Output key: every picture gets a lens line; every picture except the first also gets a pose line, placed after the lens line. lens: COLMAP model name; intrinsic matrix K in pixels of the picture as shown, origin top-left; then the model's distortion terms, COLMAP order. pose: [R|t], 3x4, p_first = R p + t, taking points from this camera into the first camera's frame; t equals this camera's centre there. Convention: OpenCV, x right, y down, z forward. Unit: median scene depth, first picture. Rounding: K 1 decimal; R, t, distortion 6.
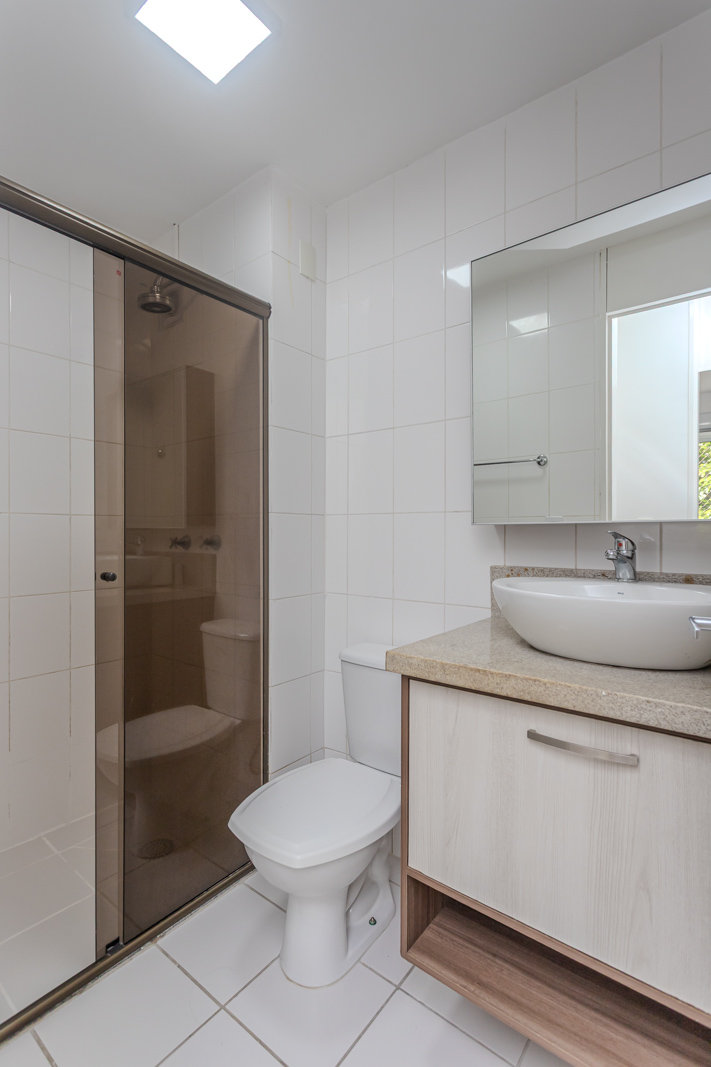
lens RADIAL K [[498.0, 0, 351.6], [0, 498.0, 533.4], [0, 0, 1]] dist [-0.000609, 0.000546]
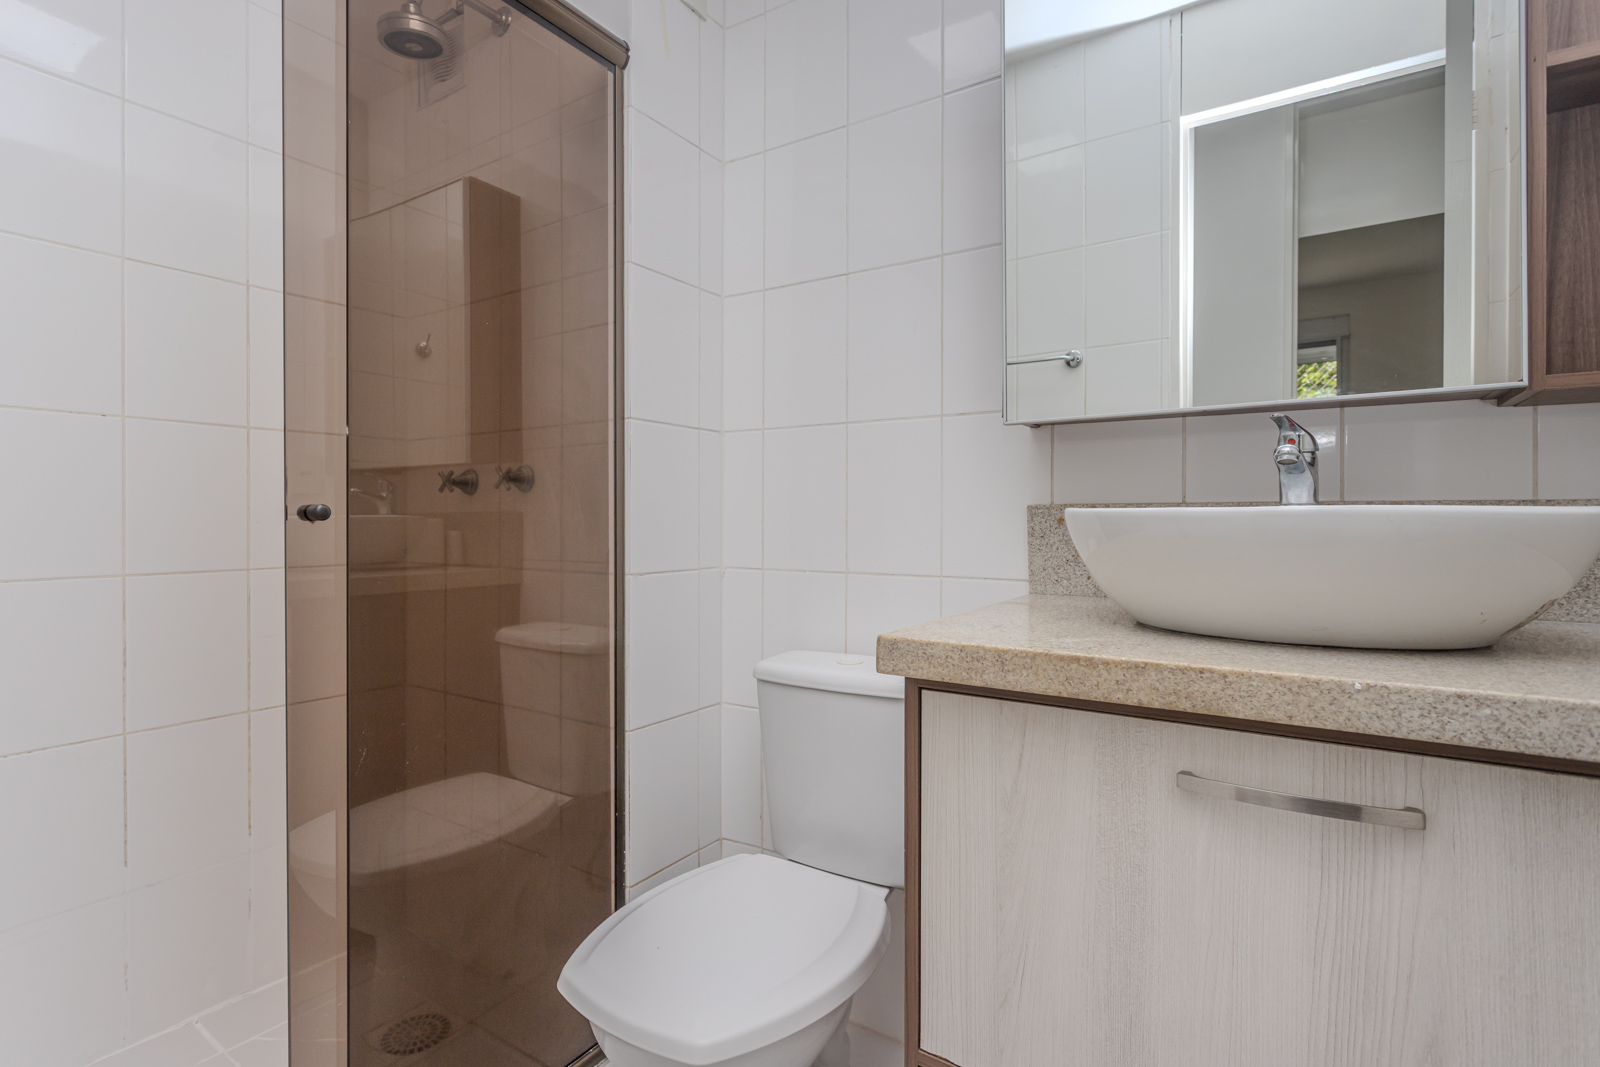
lens RADIAL K [[749.2, 0, 795.7], [0, 749.2, 533.1], [0, 0, 1]] dist [-0.001246, -0.000932]
pose [[0.995600, 0.001162, 0.093702, -0.066159], [-0.001949, 0.999964, 0.008298, 0.094410], [-0.093689, -0.008444, 0.995566, 0.181498]]
